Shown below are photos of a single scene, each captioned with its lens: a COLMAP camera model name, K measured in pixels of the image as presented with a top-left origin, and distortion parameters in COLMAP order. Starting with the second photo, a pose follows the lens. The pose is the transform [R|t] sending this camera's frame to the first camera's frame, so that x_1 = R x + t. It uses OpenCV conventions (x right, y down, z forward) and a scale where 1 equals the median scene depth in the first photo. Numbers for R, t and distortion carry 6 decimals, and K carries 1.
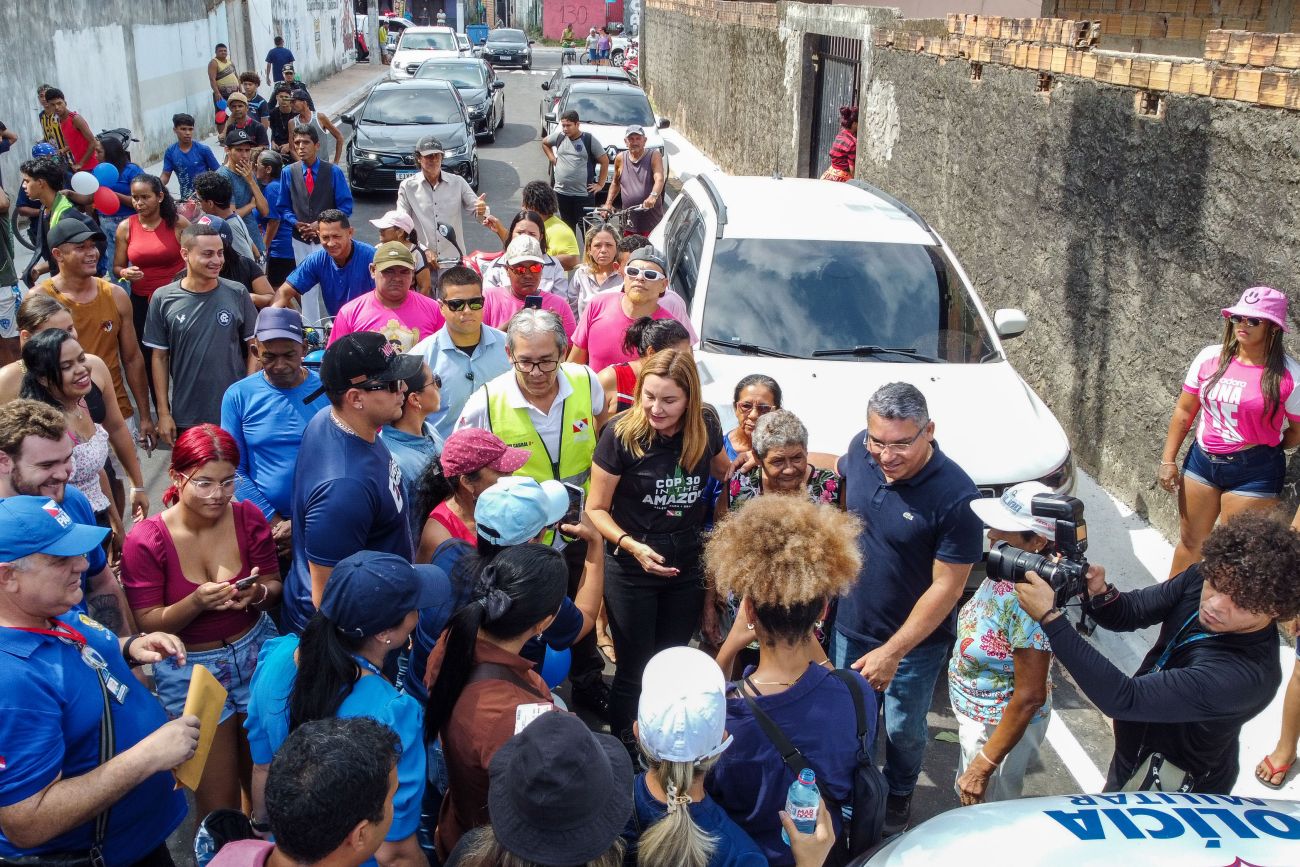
lens RADIAL K [[1174.7, 0, 594.5], [0, 1174.7, 427.1], [0, 0, 1]] dist [-0.004426, 0.002690]
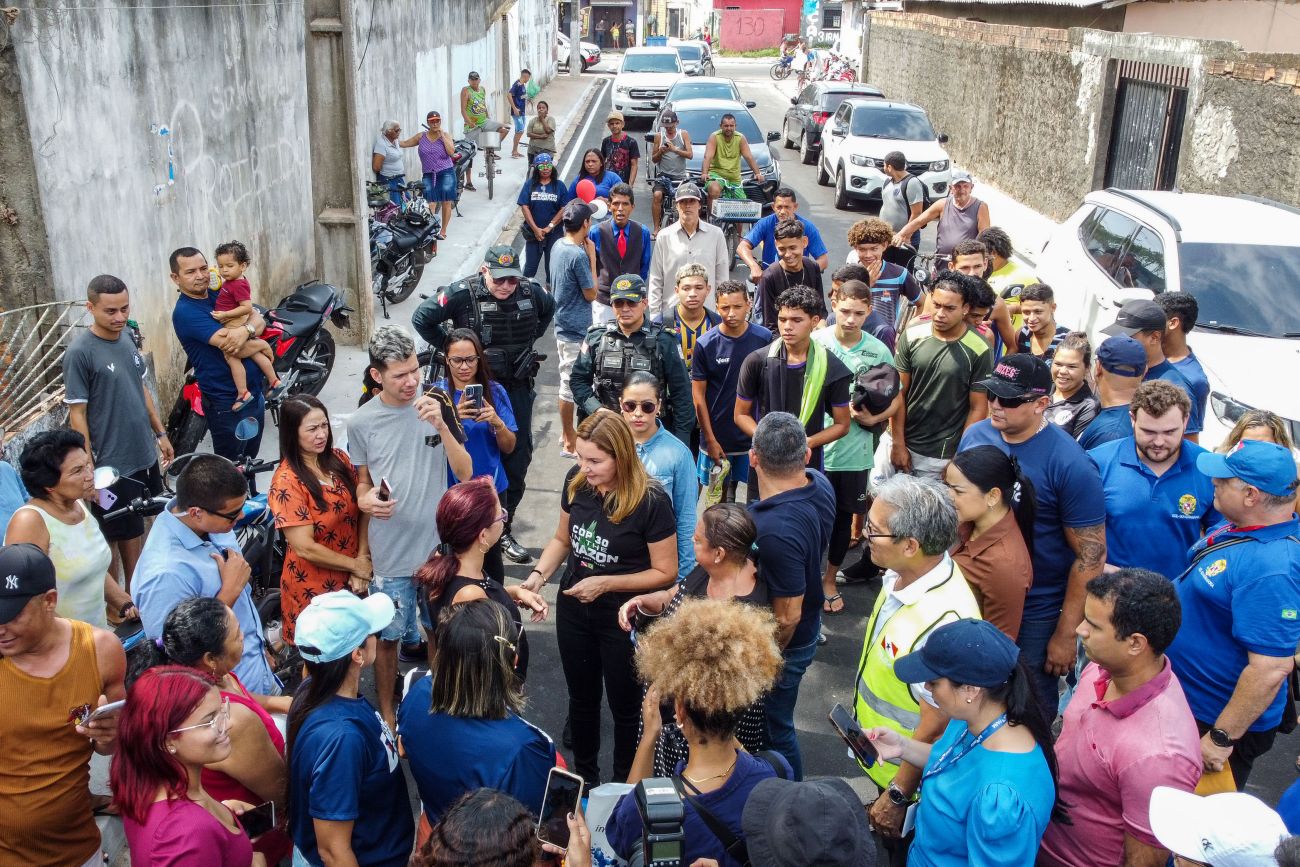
lens RADIAL K [[1174.7, 0, 594.5], [0, 1174.7, 427.1], [0, 0, 1]] dist [-0.004426, 0.002690]
pose [[0.994021, 0.035563, -0.103237, -0.262025], [-0.036132, 0.999340, -0.003641, 0.042187], [0.103039, 0.007349, 0.994650, -0.200300]]
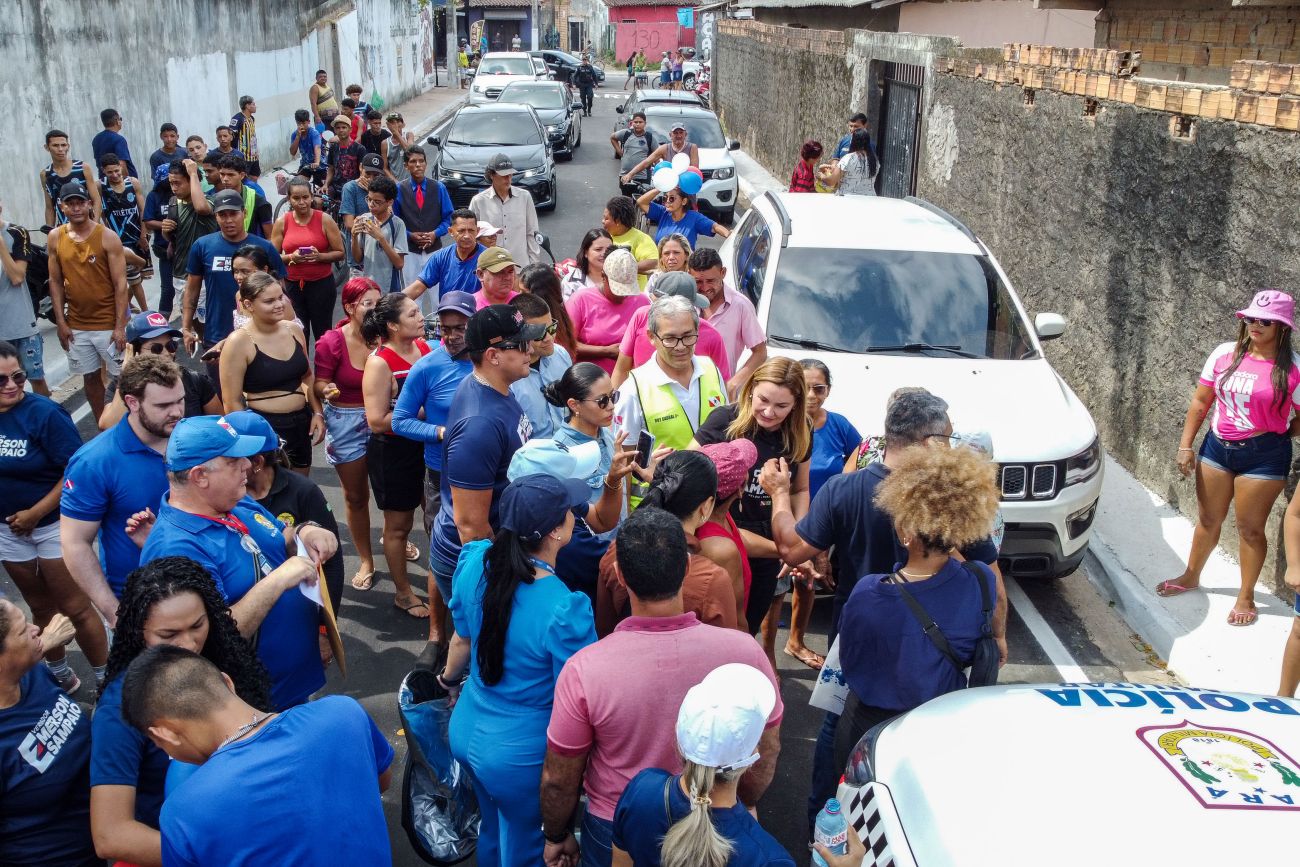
lens RADIAL K [[1174.7, 0, 594.5], [0, 1174.7, 427.1], [0, 0, 1]] dist [-0.004426, 0.002690]
pose [[0.998344, 0.015500, -0.055392, -0.006145], [-0.016499, 0.999709, -0.017624, 0.022650], [0.055103, 0.018509, 0.998309, -0.082116]]
